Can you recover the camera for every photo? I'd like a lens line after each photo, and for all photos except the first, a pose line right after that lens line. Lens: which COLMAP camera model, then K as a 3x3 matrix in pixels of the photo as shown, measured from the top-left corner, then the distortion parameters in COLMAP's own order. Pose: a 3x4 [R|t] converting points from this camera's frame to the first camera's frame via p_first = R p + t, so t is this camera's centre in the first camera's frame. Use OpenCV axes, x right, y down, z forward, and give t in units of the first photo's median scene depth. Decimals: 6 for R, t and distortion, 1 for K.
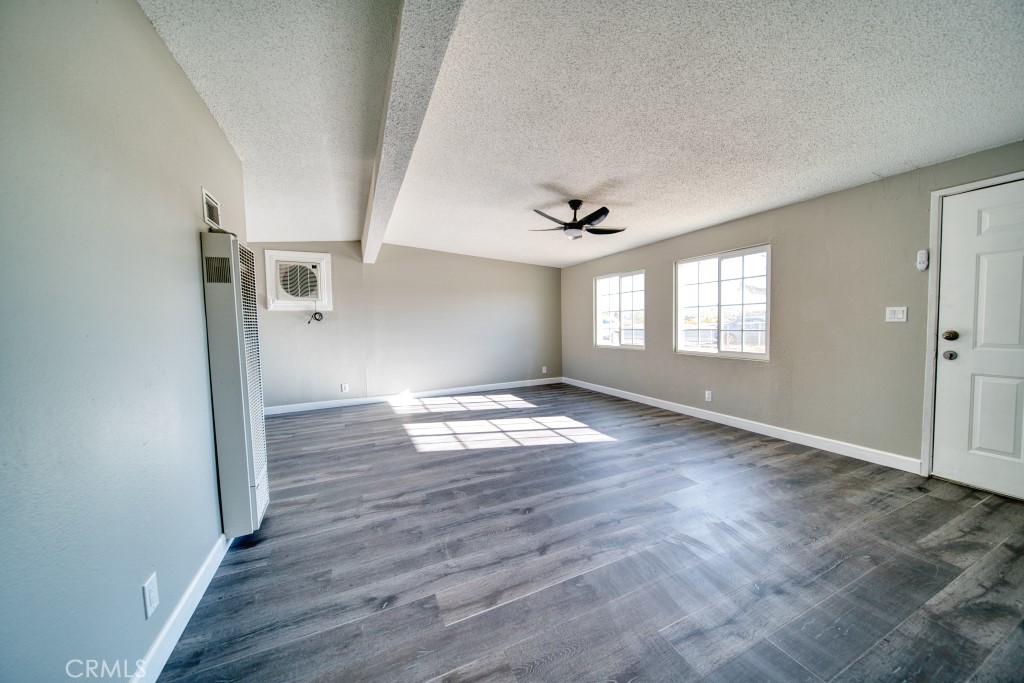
lens RADIAL K [[355.2, 0, 510.3], [0, 355.2, 342.1], [0, 0, 1]] dist [0.000598, -0.001037]
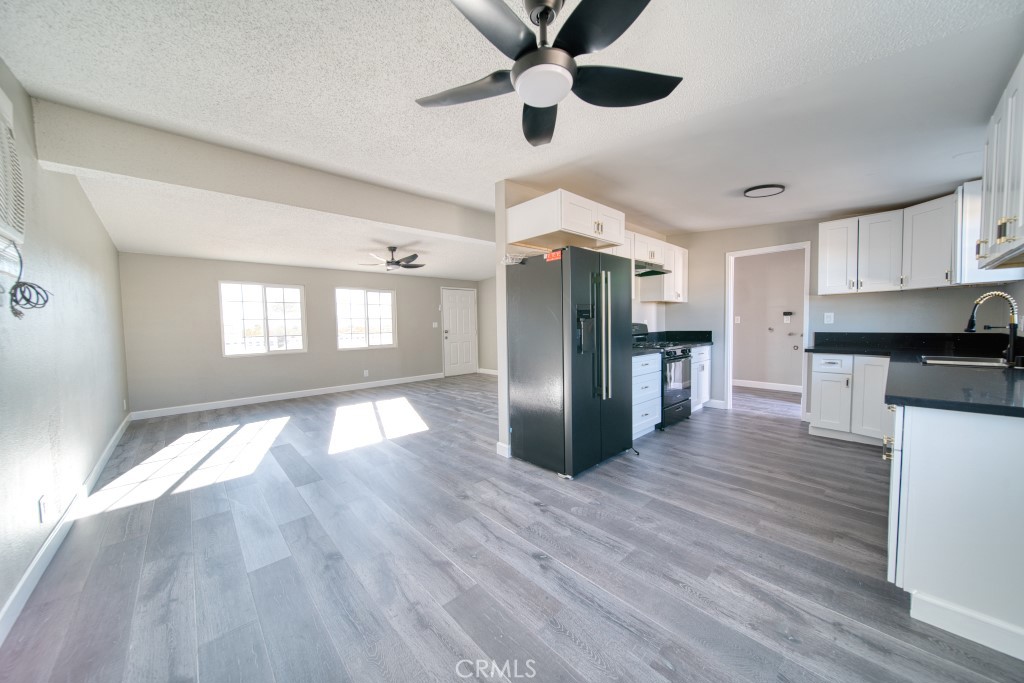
lens RADIAL K [[355.2, 0, 510.3], [0, 355.2, 342.1], [0, 0, 1]] dist [0.000598, -0.001037]
pose [[-0.315322, -0.018672, 0.948801, -1.613854], [0.078060, 0.995908, 0.045542, -0.019934], [-0.945769, 0.088423, -0.312574, 1.155883]]
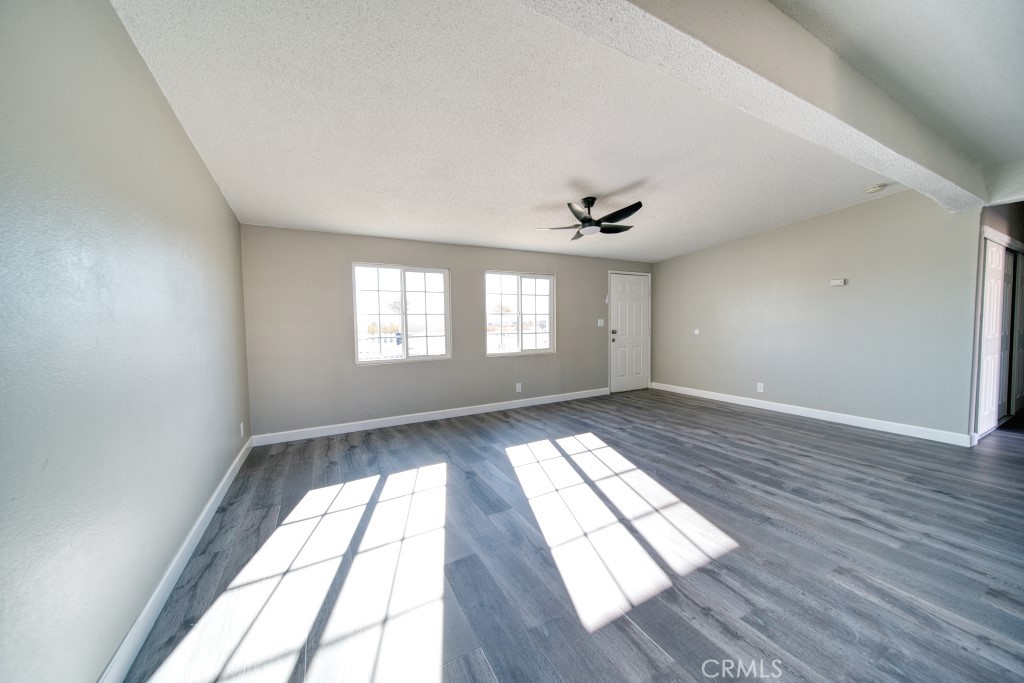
lens RADIAL K [[355.2, 0, 510.3], [0, 355.2, 342.1], [0, 0, 1]] dist [0.000598, -0.001037]
pose [[-0.070513, -0.026324, 0.997163, -0.869647], [0.071973, 0.996912, 0.031406, -0.059158], [-0.994911, 0.073983, -0.068400, 1.463510]]
